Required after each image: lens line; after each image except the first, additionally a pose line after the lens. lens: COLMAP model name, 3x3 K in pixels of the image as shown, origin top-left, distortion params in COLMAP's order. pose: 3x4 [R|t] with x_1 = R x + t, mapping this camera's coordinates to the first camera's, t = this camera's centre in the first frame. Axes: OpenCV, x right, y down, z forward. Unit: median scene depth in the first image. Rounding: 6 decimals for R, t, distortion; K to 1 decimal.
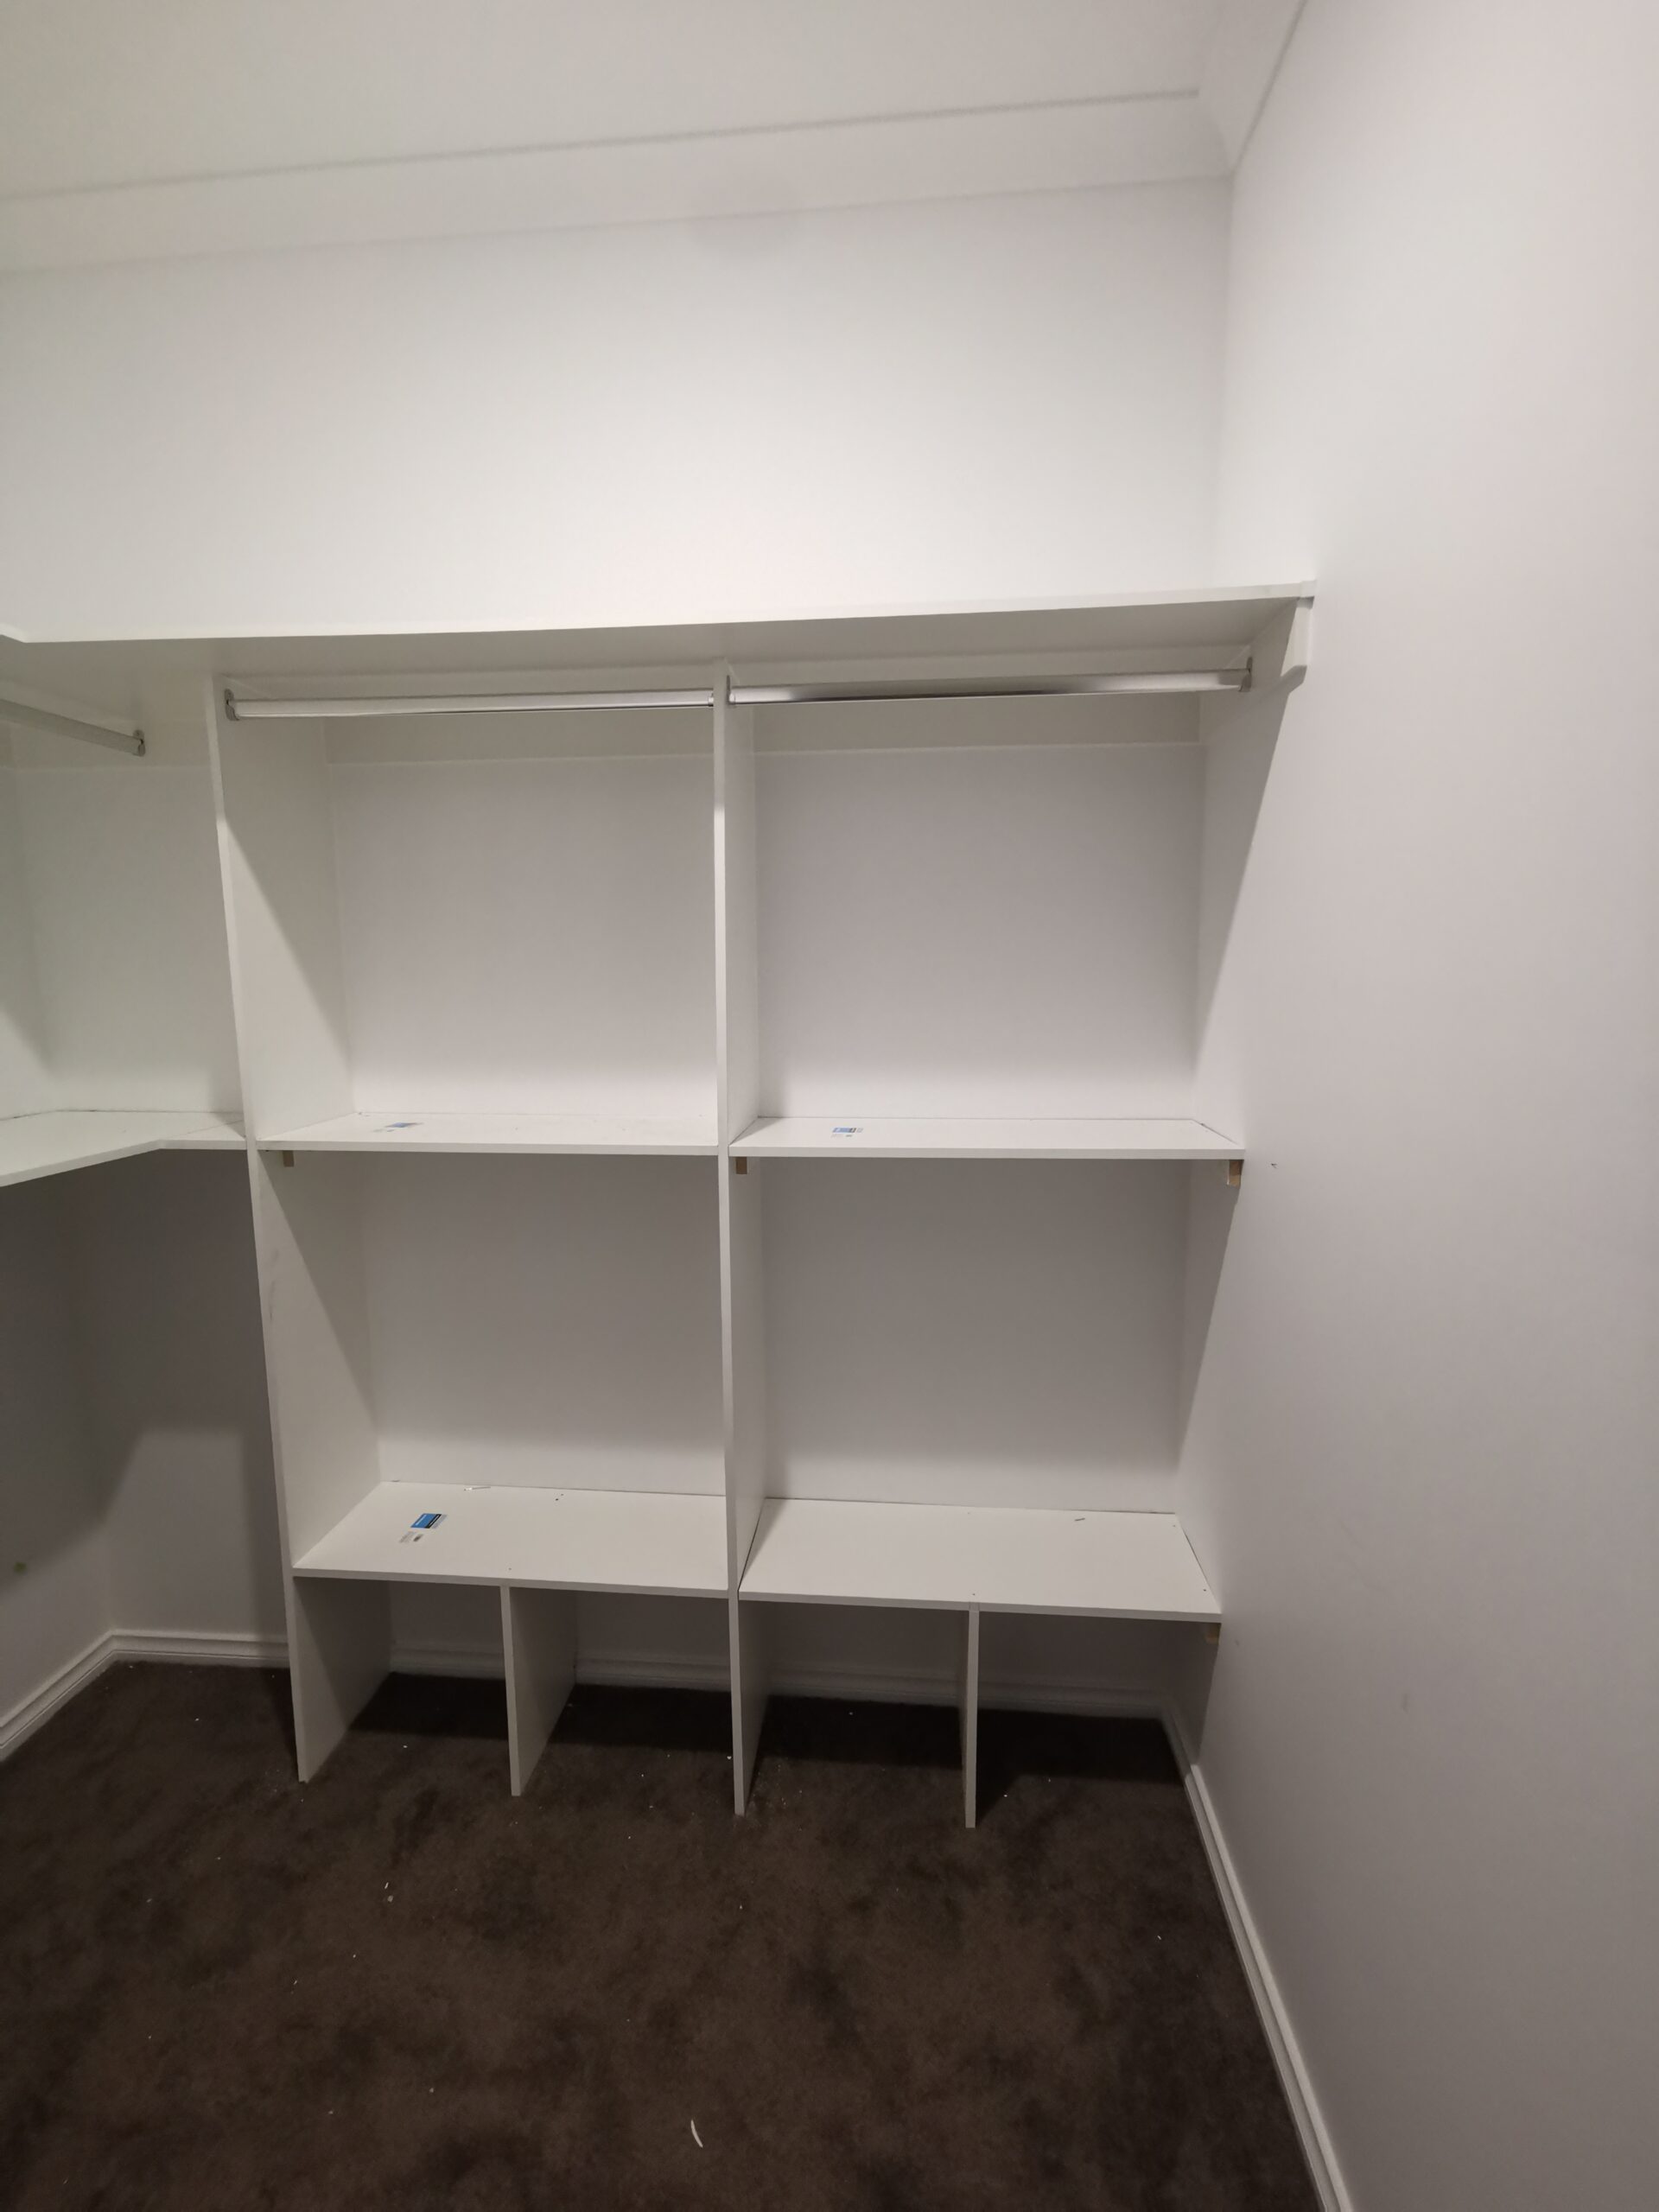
lens RADIAL K [[999.9, 0, 823.8], [0, 999.9, 1104.4], [0, 0, 1]] dist [0.011345, -0.008181]
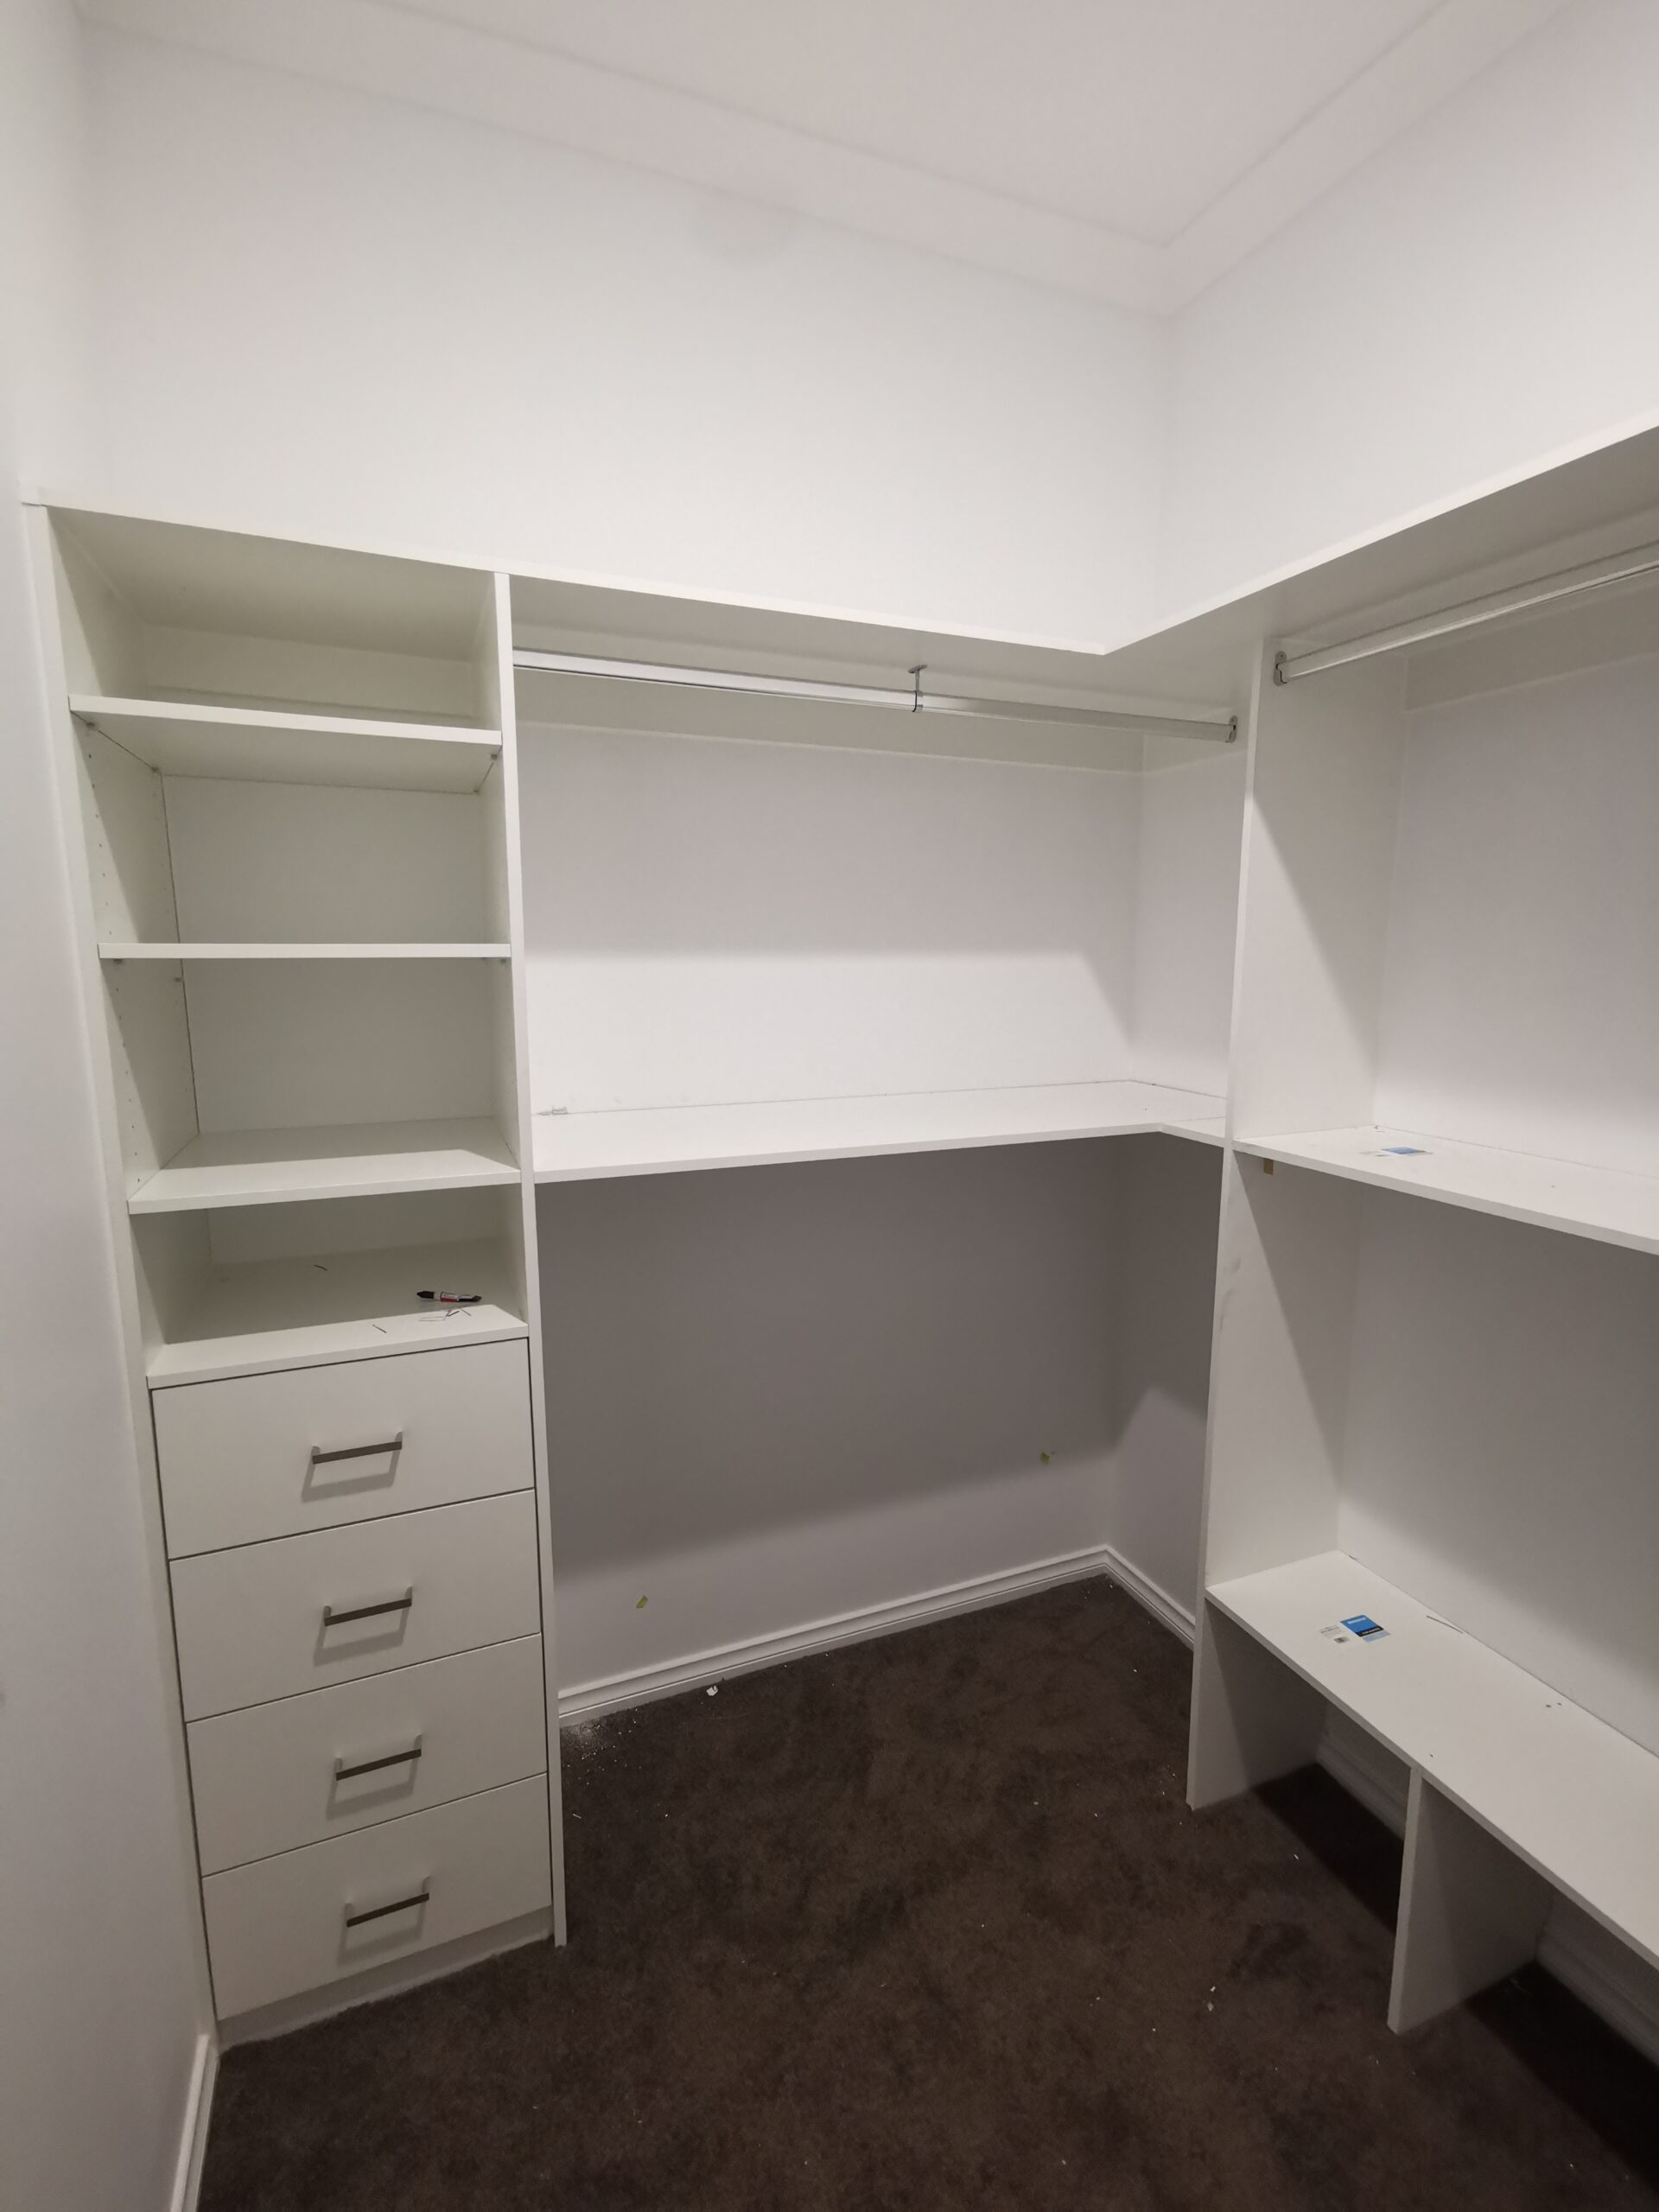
lens RADIAL K [[999.9, 0, 822.6], [0, 999.9, 1101.2], [0, 0, 1]] dist [0.011345, -0.008181]
pose [[0.464968, 0.141868, -0.873887, 0.063727], [-0.130040, 0.987315, 0.091092, -0.032304], [0.875725, 0.071286, 0.477519, 0.200082]]
